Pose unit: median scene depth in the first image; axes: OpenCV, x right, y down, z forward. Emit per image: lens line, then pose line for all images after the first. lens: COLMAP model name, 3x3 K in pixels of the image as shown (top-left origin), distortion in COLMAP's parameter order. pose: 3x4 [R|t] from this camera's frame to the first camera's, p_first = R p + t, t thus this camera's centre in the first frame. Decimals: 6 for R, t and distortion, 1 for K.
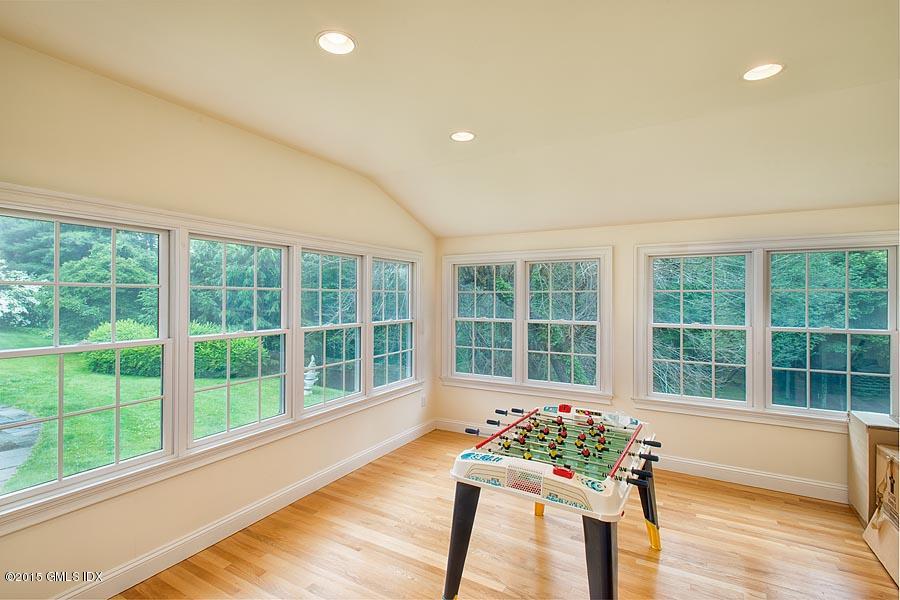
lens RADIAL K [[418.0, 0, 451.0], [0, 418.0, 296.6], [0, 0, 1]] dist [0.003548, 0.000645]
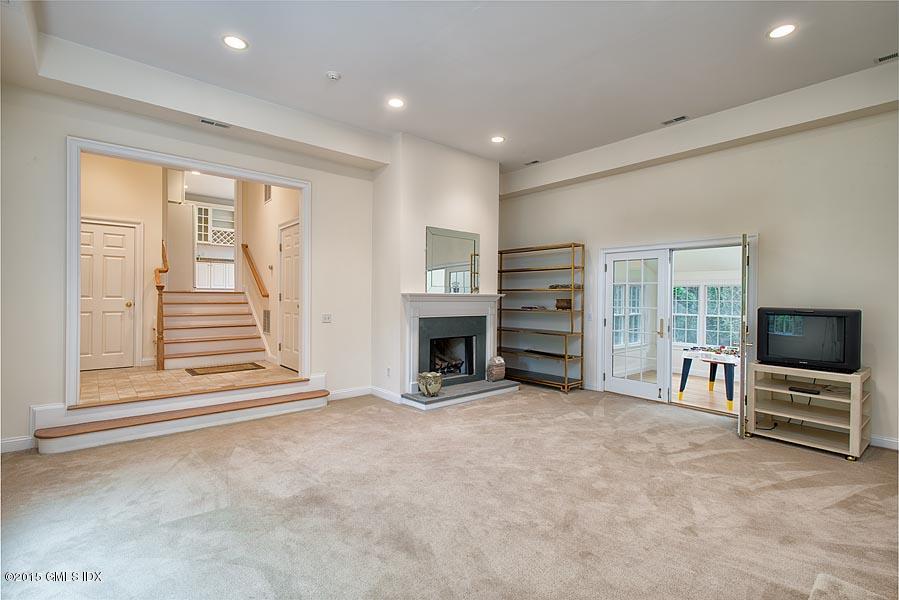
lens RADIAL K [[417.5, 0, 450.5], [0, 417.5, 296.6], [0, 0, 1]] dist [0.003548, 0.000645]
pose [[0.936455, 0.008065, -0.350694, -0.277959], [-0.005887, 0.999956, 0.007276, -0.040608], [0.350738, -0.004750, 0.936462, -1.388691]]
